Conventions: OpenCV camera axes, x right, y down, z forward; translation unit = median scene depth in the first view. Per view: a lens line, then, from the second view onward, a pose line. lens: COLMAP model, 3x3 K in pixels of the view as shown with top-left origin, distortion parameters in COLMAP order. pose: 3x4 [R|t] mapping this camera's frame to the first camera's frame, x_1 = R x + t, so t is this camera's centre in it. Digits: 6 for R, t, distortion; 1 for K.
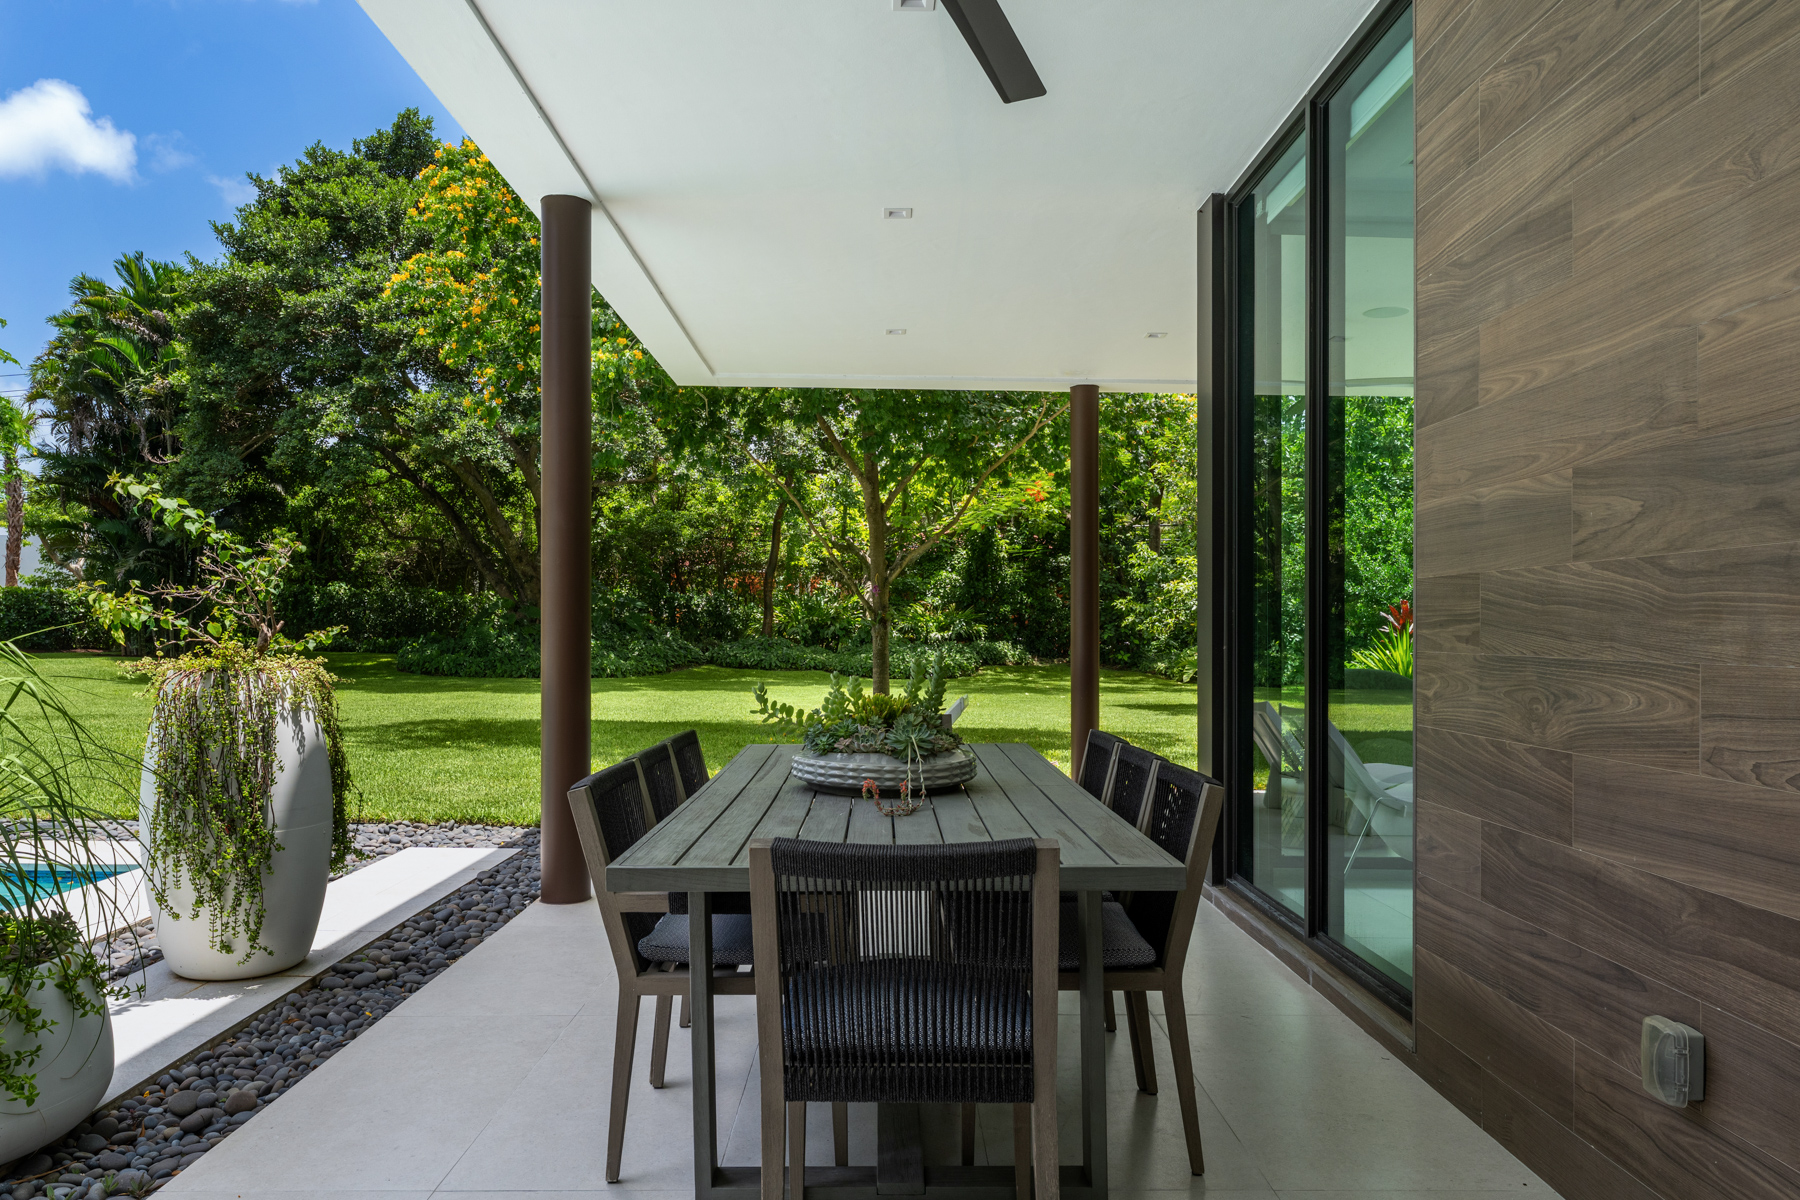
lens RADIAL K [[1225.8, 0, 897.8], [0, 1225.8, 604.6], [0, 0, 1]] dist [-0.009265, -0.003698]
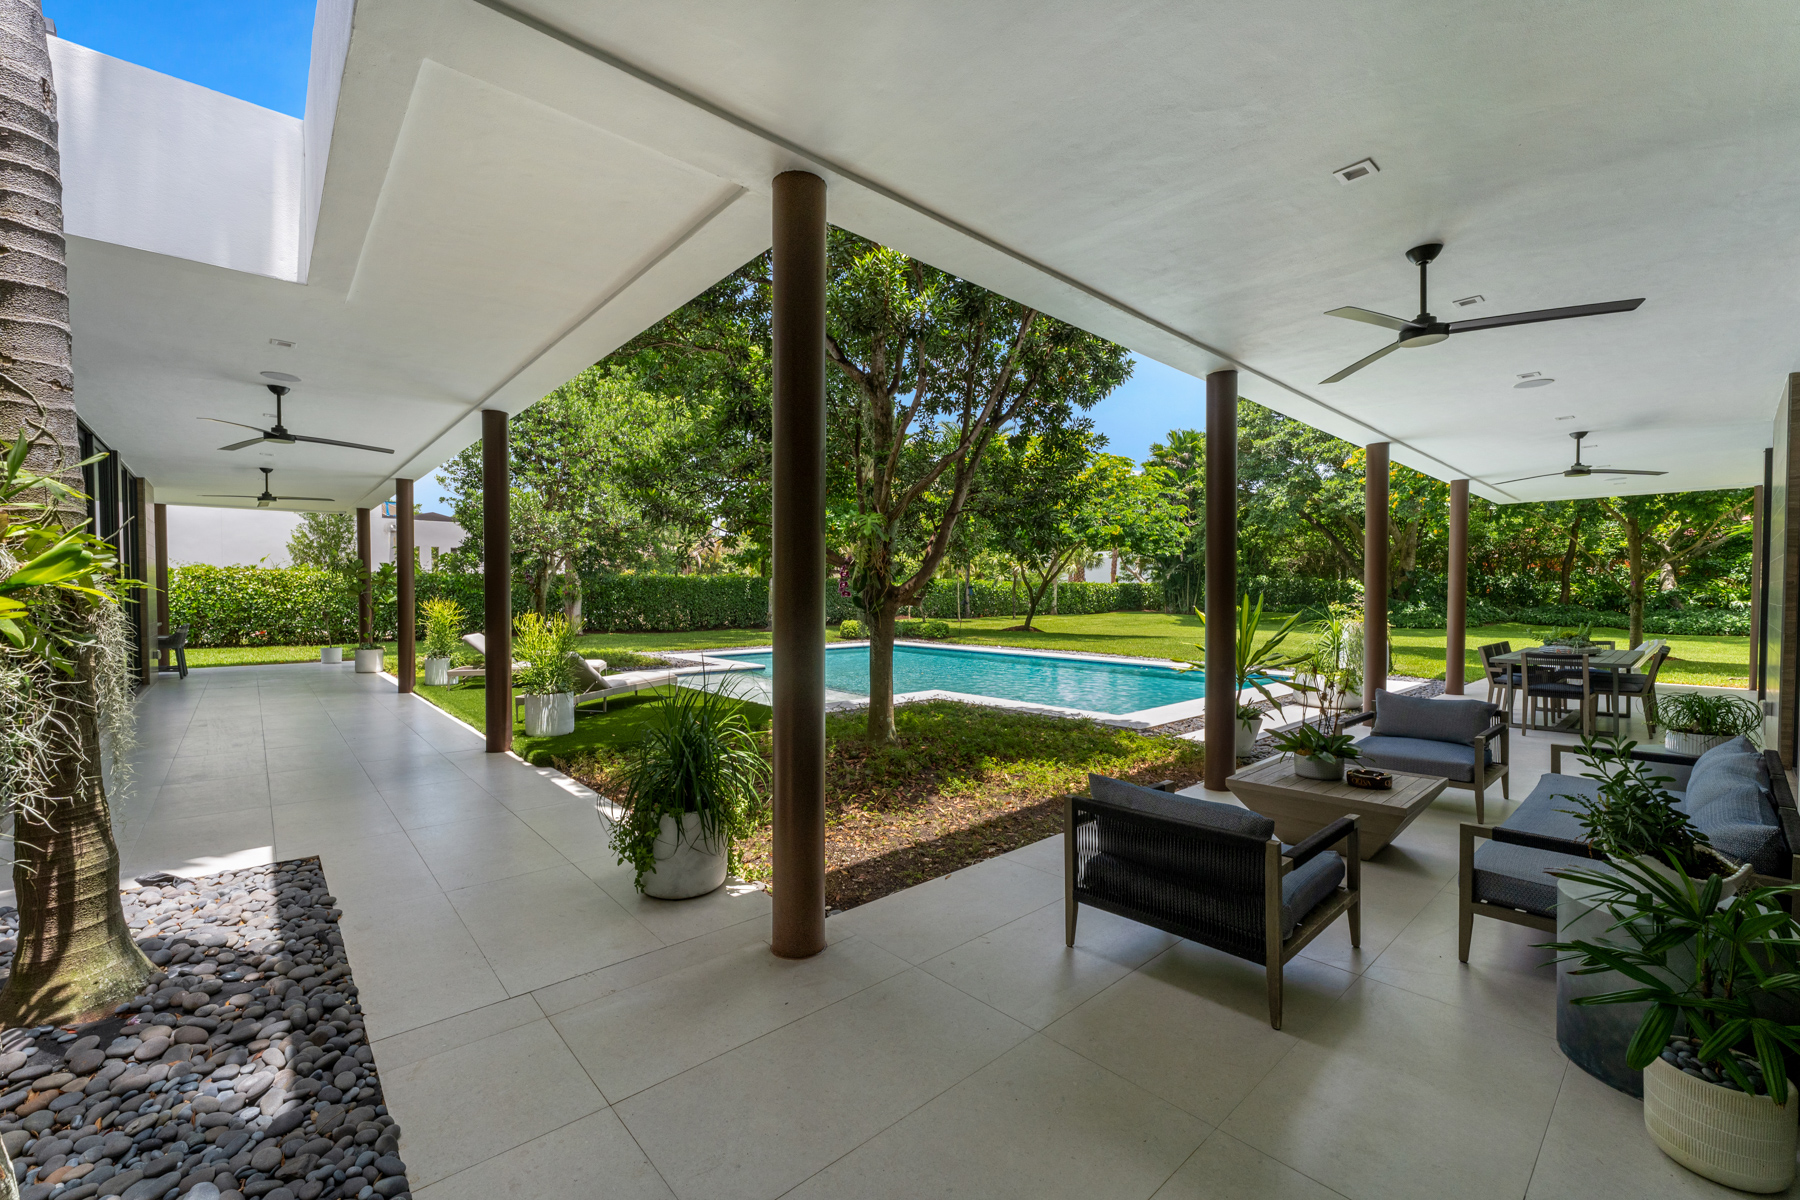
lens RADIAL K [[730.7, 0, 893.9], [0, 730.7, 629.7], [0, 0, 1]] dist [-0.001556, -0.000028]
pose [[0.655330, 0.027199, -0.754853, 0.029044], [0.022295, 0.998220, 0.055324, -0.009917], [0.755014, -0.053085, 0.653557, -0.190118]]
